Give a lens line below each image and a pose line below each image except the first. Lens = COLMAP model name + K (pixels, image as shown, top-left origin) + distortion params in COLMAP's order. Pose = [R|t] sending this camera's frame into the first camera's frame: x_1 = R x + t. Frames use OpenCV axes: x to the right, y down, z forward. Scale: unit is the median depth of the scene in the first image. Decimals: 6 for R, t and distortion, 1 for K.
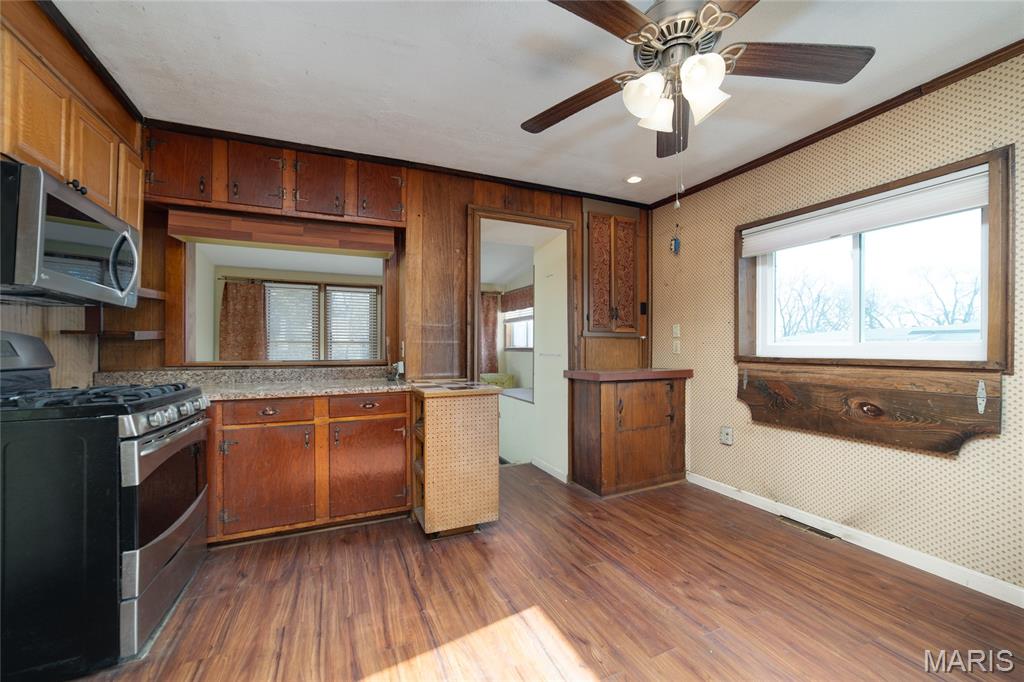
lens RADIAL K [[401.5, 0, 517.1], [0, 401.5, 340.0], [0, 0, 1]] dist [-0.001838, -0.000063]
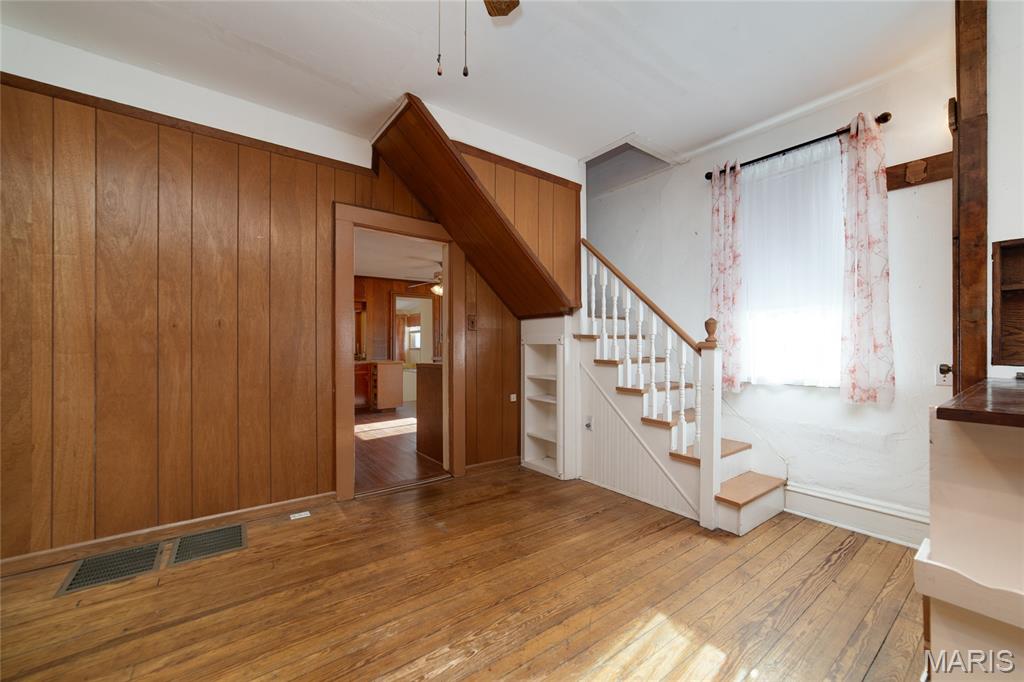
lens RADIAL K [[401.5, 0, 517.1], [0, 401.5, 340.0], [0, 0, 1]] dist [-0.001838, -0.000063]
pose [[0.977404, 0.001420, 0.211373, 0.060910], [-0.001073, 0.999998, -0.001755, -0.013034], [-0.211375, 0.001489, 0.977404, -0.828243]]
